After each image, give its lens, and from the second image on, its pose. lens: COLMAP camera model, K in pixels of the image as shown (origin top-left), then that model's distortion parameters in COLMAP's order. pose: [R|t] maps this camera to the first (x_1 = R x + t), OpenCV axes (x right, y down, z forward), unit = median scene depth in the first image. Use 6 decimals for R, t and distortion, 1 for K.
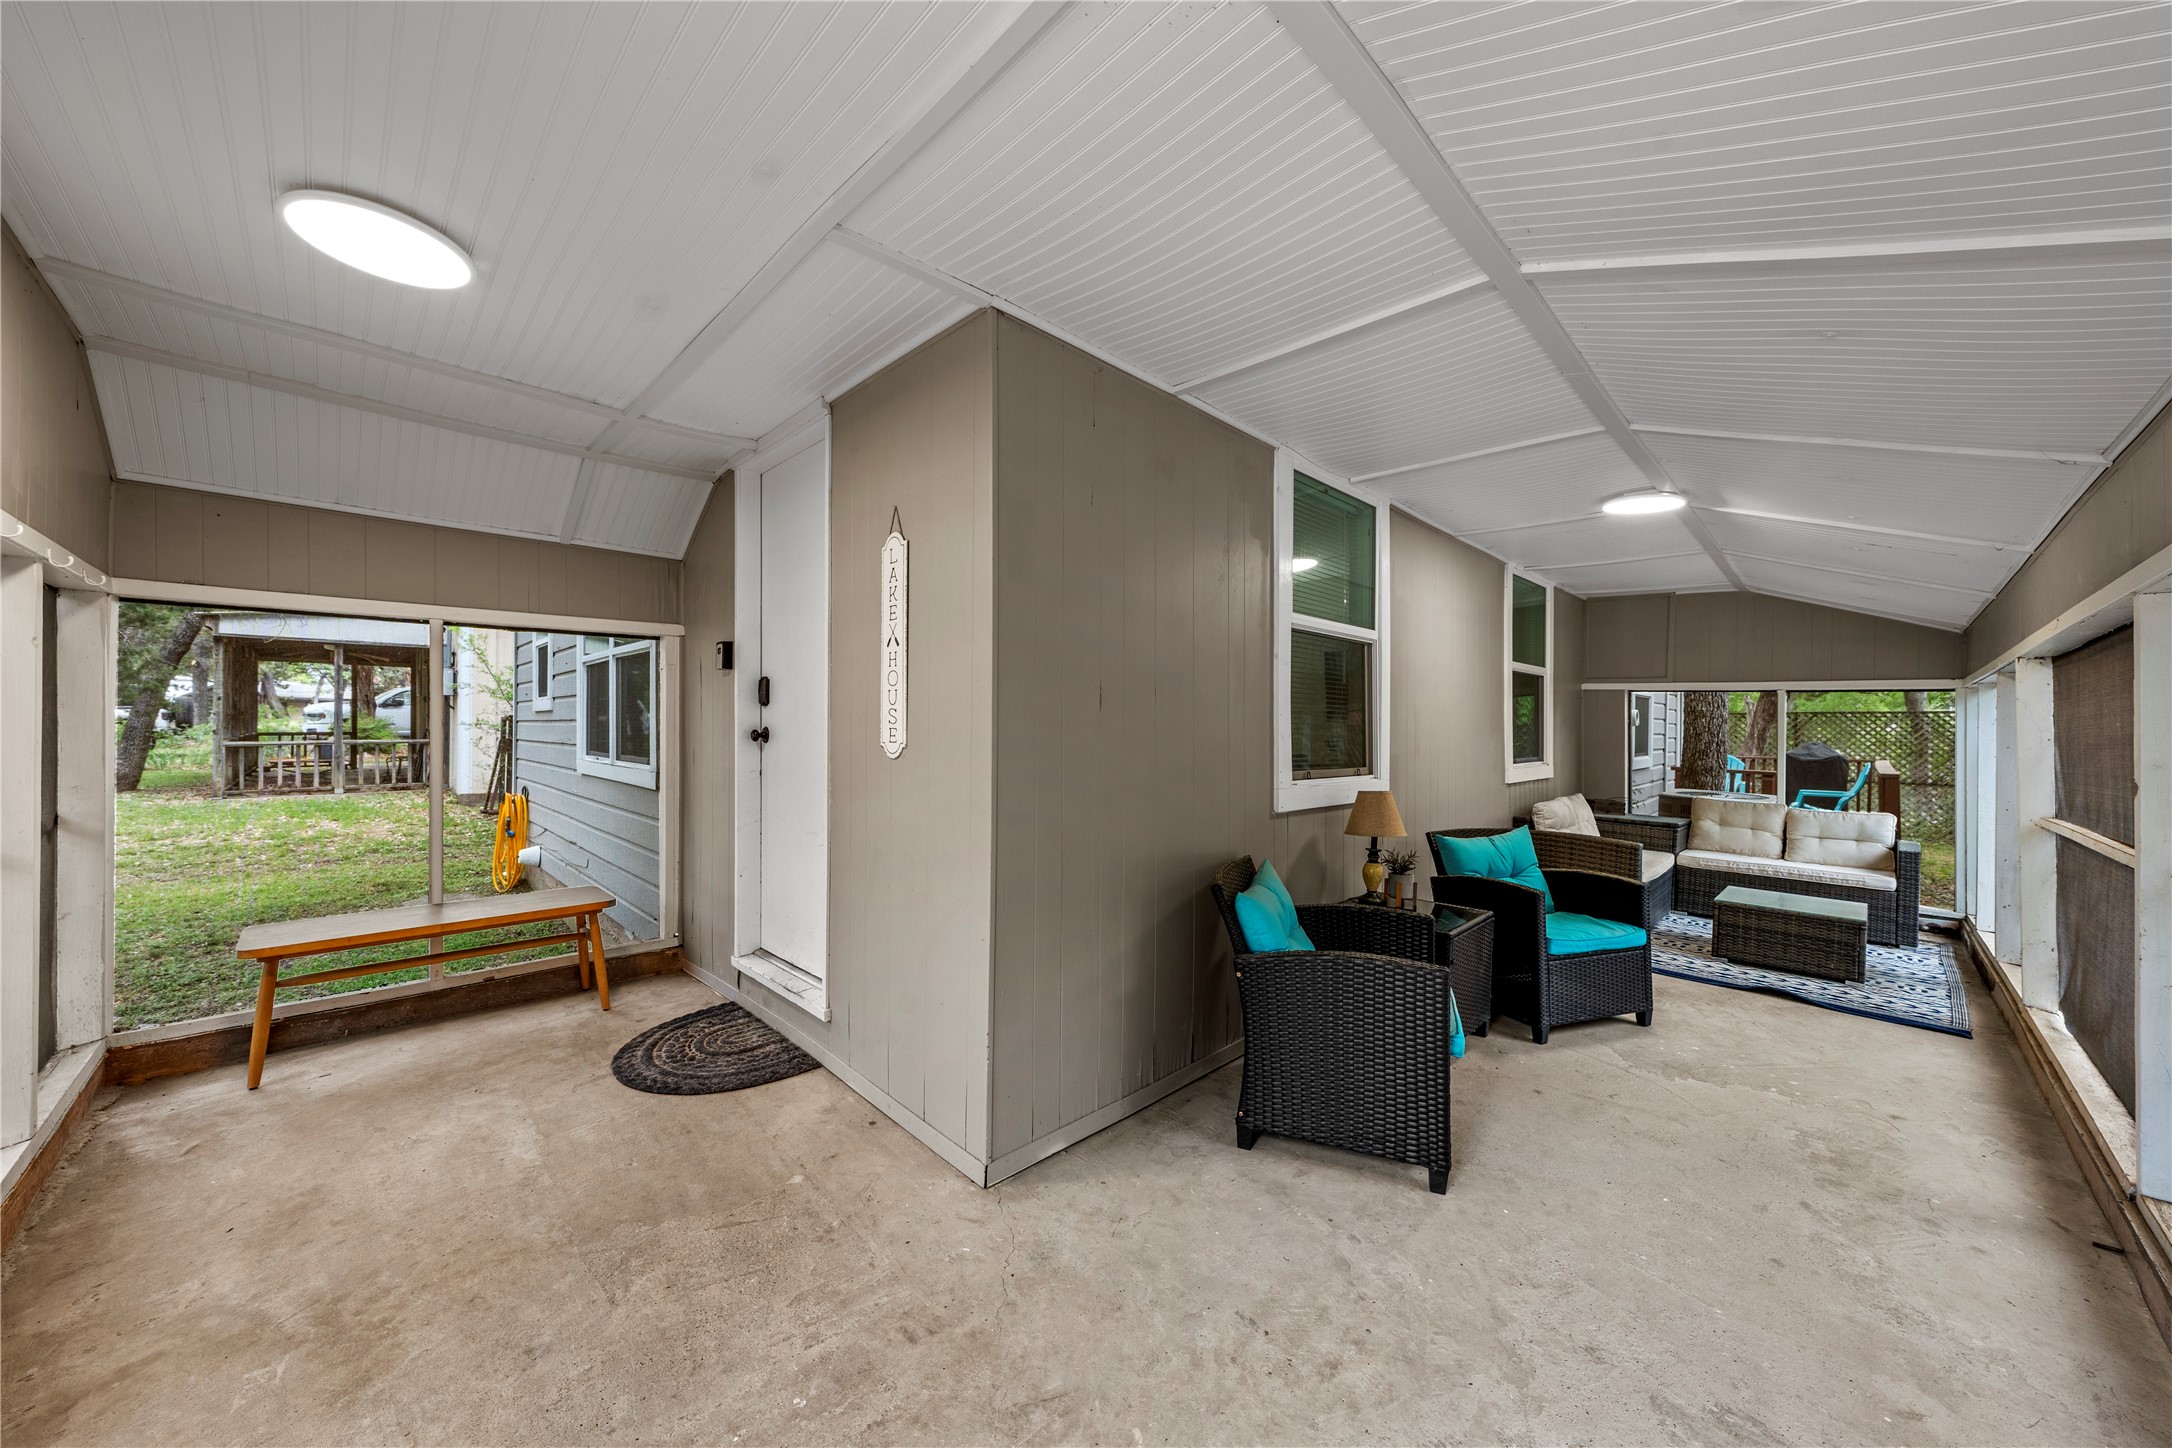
lens RADIAL K [[788.4, 0, 1086.6], [0, 788.4, 728.0], [0, 0, 1]] dist [0.000641, 0.000212]
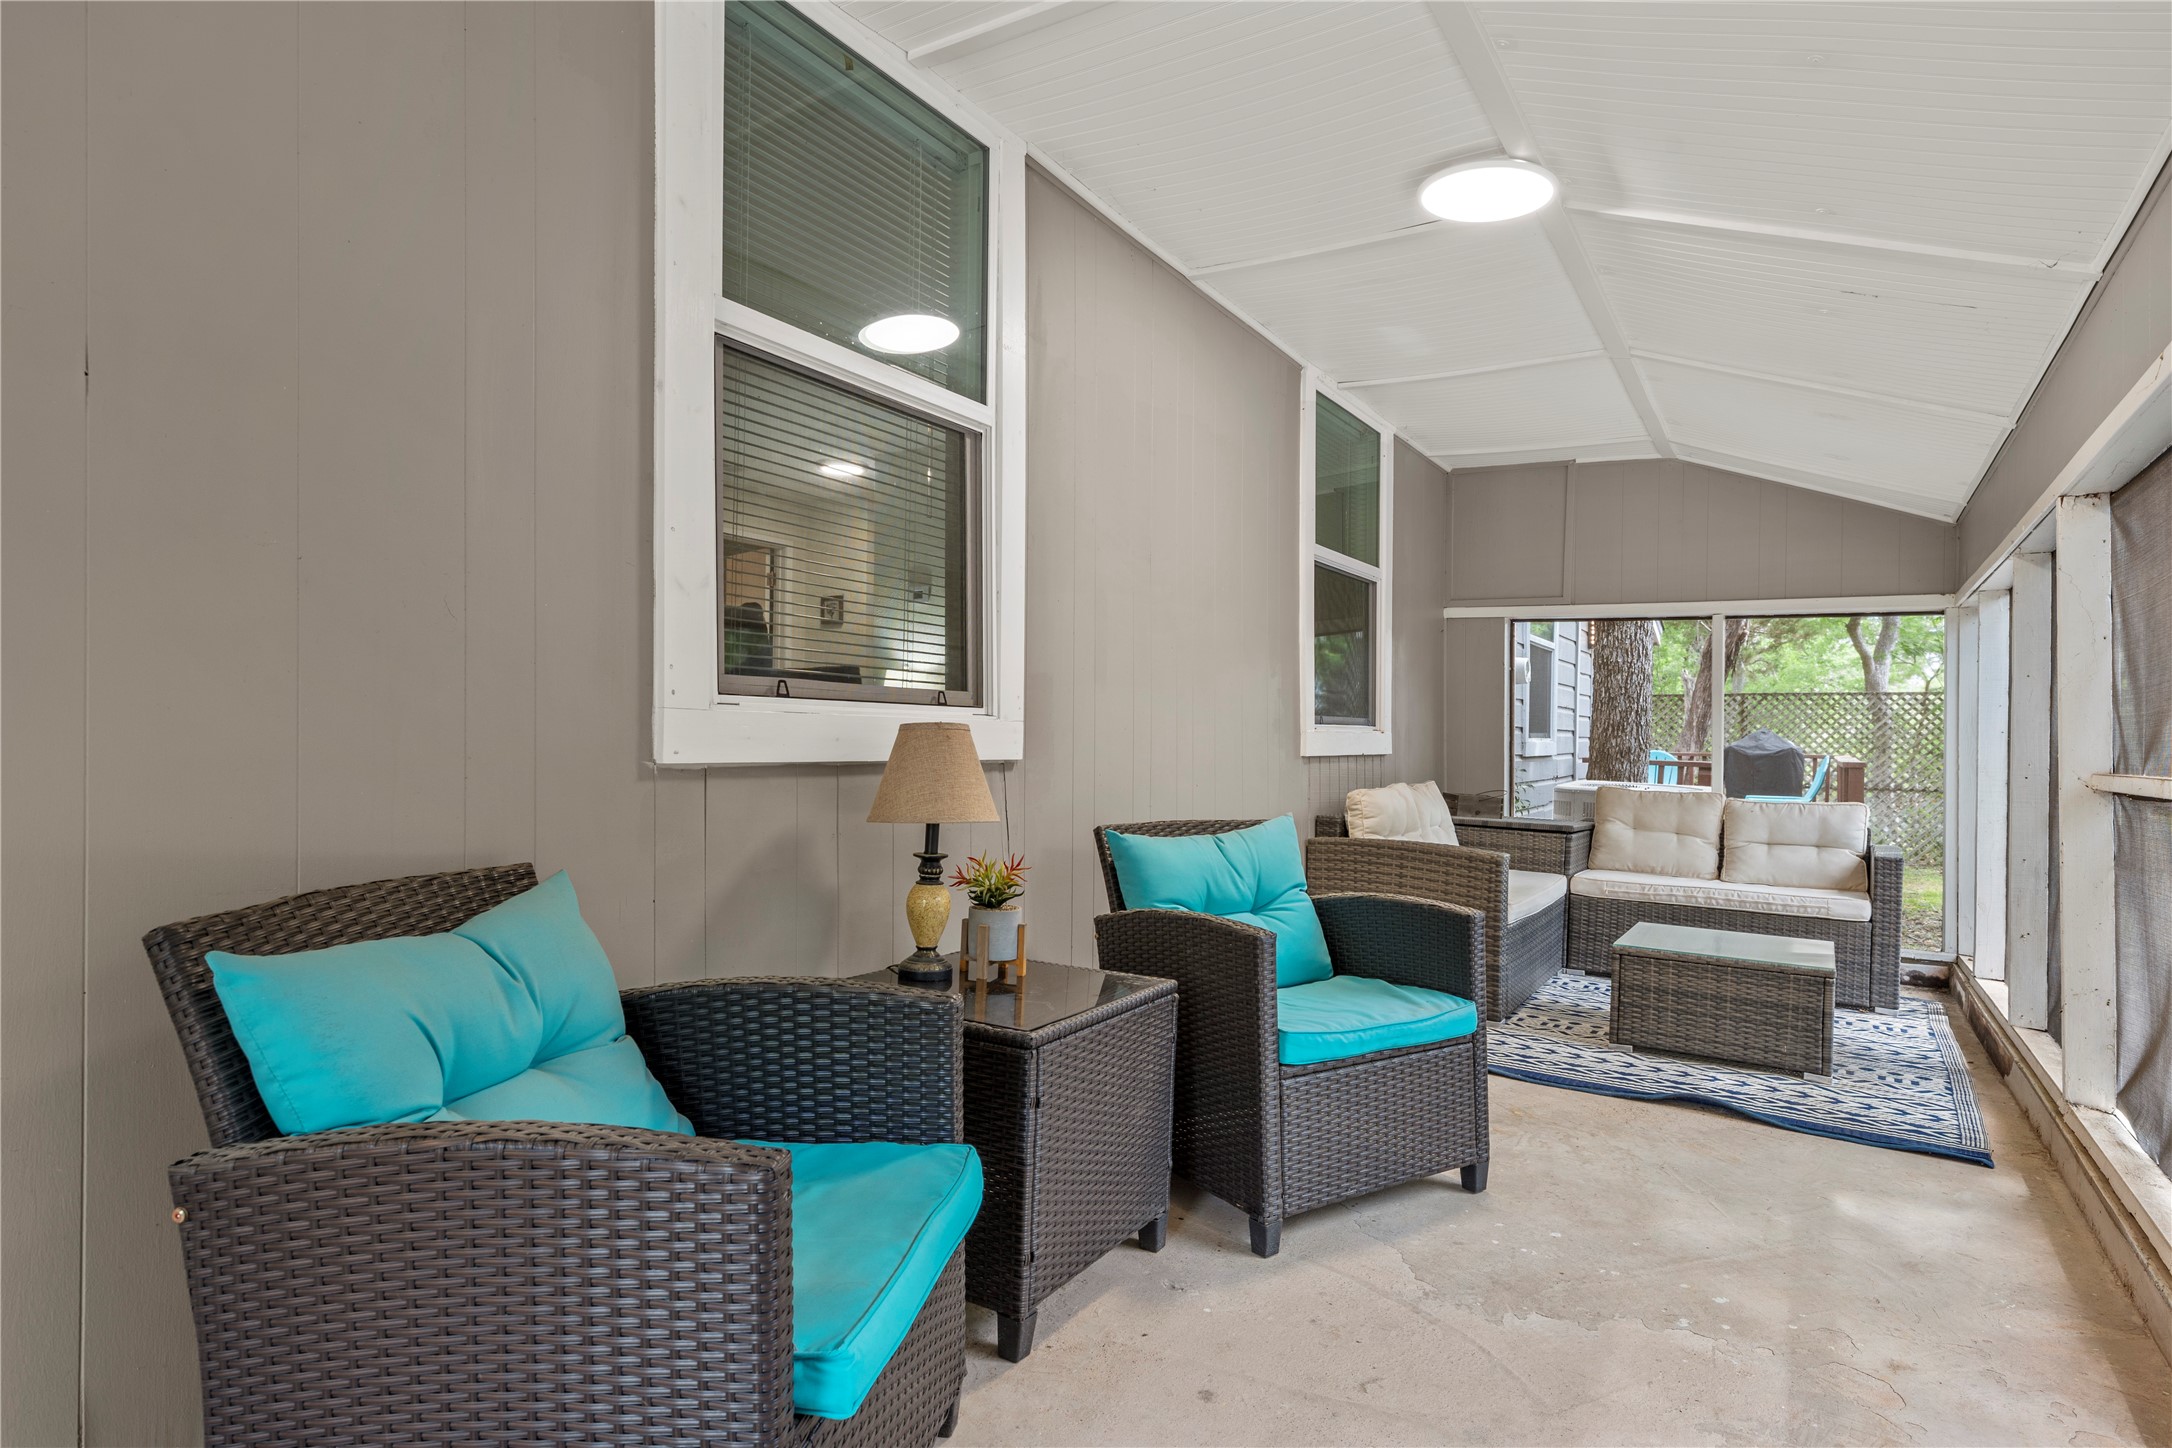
lens RADIAL K [[1192.6, 0, 1084.3], [0, 1192.6, 733.9], [0, 0, 1]] dist [0.002264, -0.000815]
pose [[0.974331, 0.001570, 0.225116, 0.230377], [-0.002102, 0.999996, 0.002125, 0.064769], [-0.225111, -0.002543, 0.974330, 0.245896]]
